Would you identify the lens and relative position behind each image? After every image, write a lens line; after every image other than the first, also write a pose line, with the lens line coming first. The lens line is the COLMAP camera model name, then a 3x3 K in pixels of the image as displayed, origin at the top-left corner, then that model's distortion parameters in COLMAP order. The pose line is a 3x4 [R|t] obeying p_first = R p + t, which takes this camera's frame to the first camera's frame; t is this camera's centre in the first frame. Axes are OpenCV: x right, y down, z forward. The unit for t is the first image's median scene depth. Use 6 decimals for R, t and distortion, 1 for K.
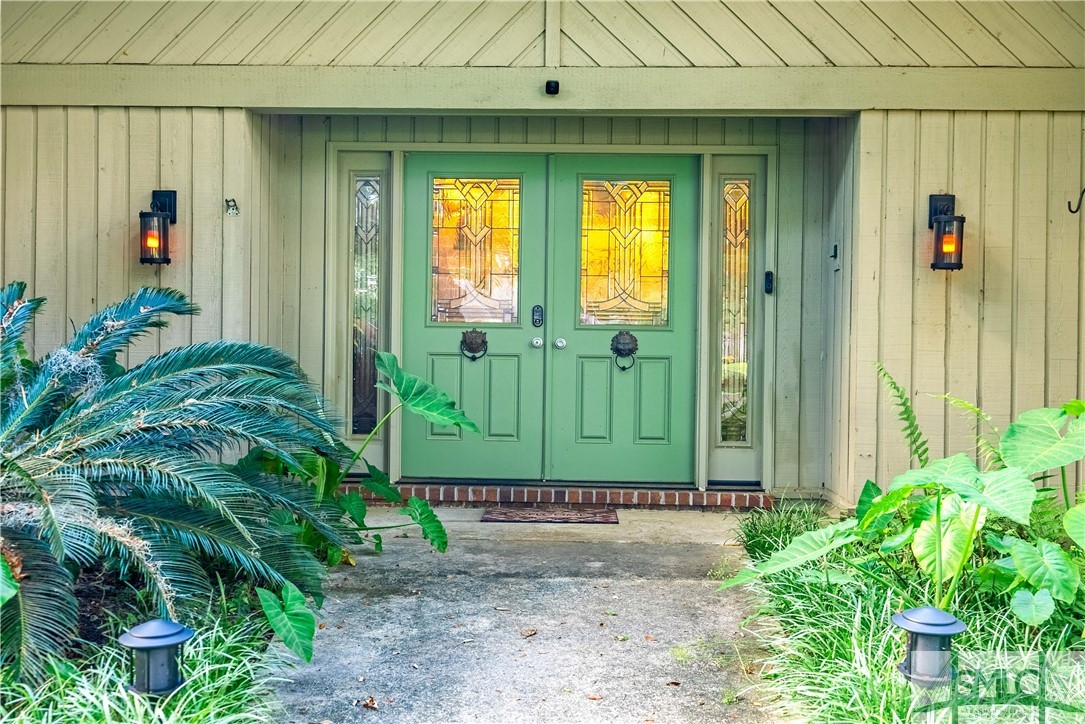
lens RADIAL K [[1088.2, 0, 541.1], [0, 1088.2, 359.5], [0, 0, 1]] dist [0.009326, 0.000000]
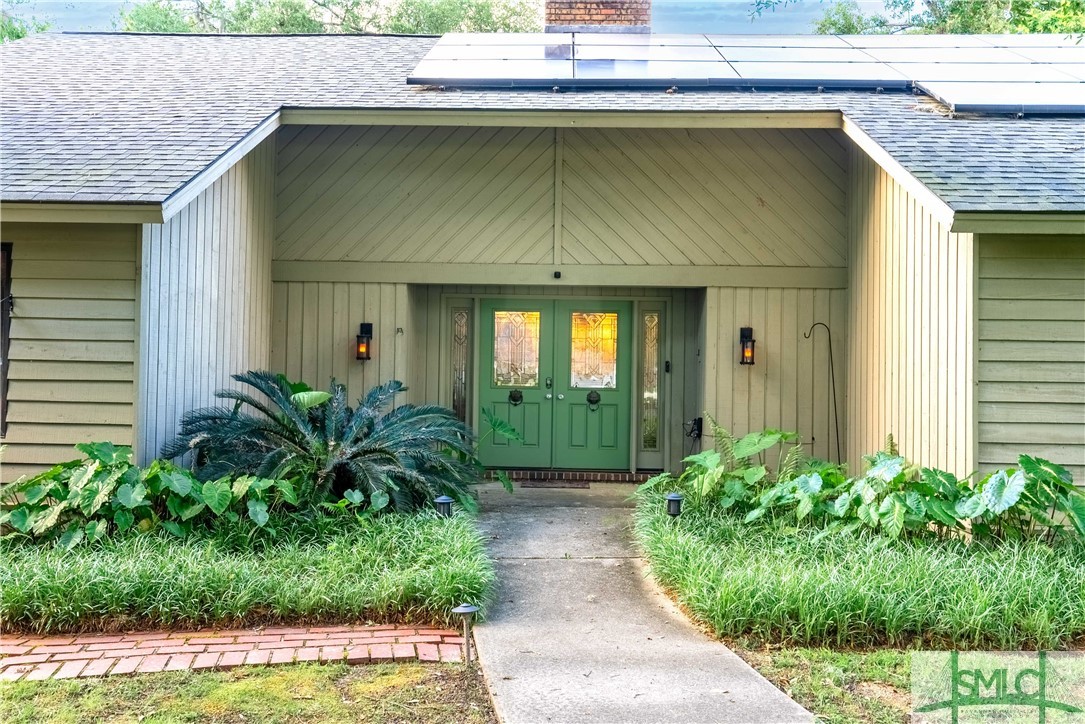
lens RADIAL K [[890.5, 0, 546.8], [0, 890.5, 365.9], [0, 0, 1]] dist [-0.003715, -0.000346]
pose [[0.999960, 0.003028, 0.008384, -0.022975], [-0.002818, 0.999685, -0.024958, -0.034901], [-0.008456, 0.024934, 0.999653, -0.661363]]
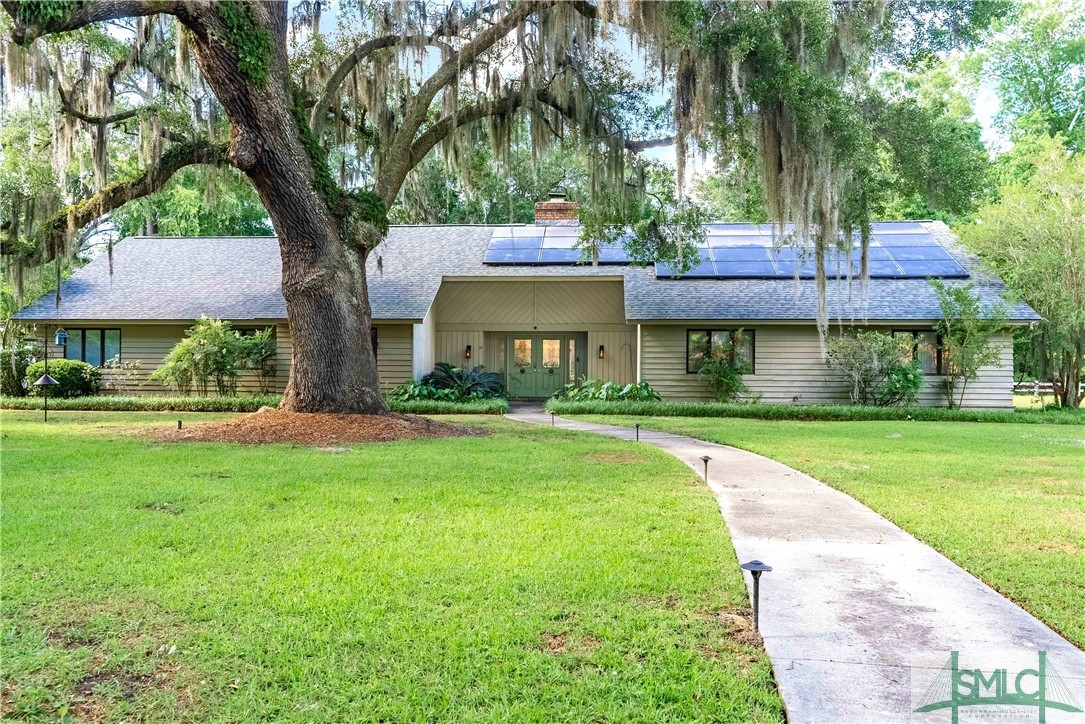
lens RADIAL K [[829.8, 0, 543.5], [0, 829.8, 358.1], [0, 0, 1]] dist [0.013710, -0.004433]
pose [[0.998866, -0.008202, -0.046898, 0.258371], [0.007178, 0.999733, -0.021947, 0.013914], [0.047066, 0.021586, 0.998659, -3.396894]]
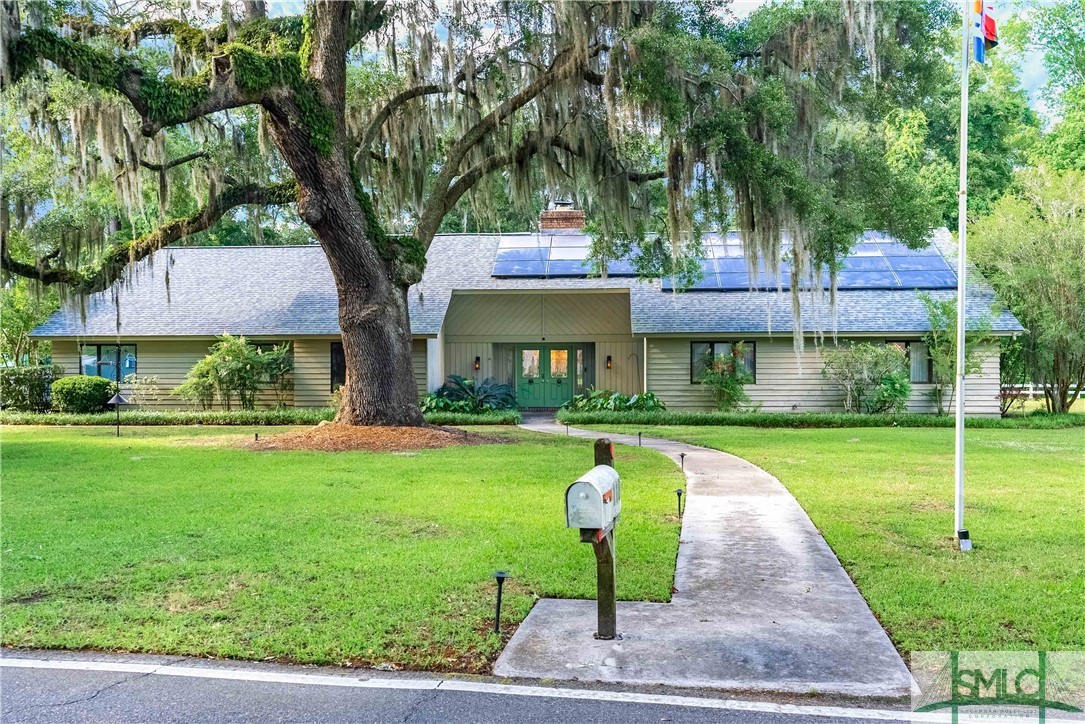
lens RADIAL K [[1017.2, 0, 540.7], [0, 1017.2, 369.1], [0, 0, 1]] dist [0.009724, 0.000000]
pose [[0.998906, -0.017532, -0.043353, 0.228172], [0.017238, 0.999826, -0.007154, -0.042735], [0.043471, 0.006399, 0.999034, -4.459670]]
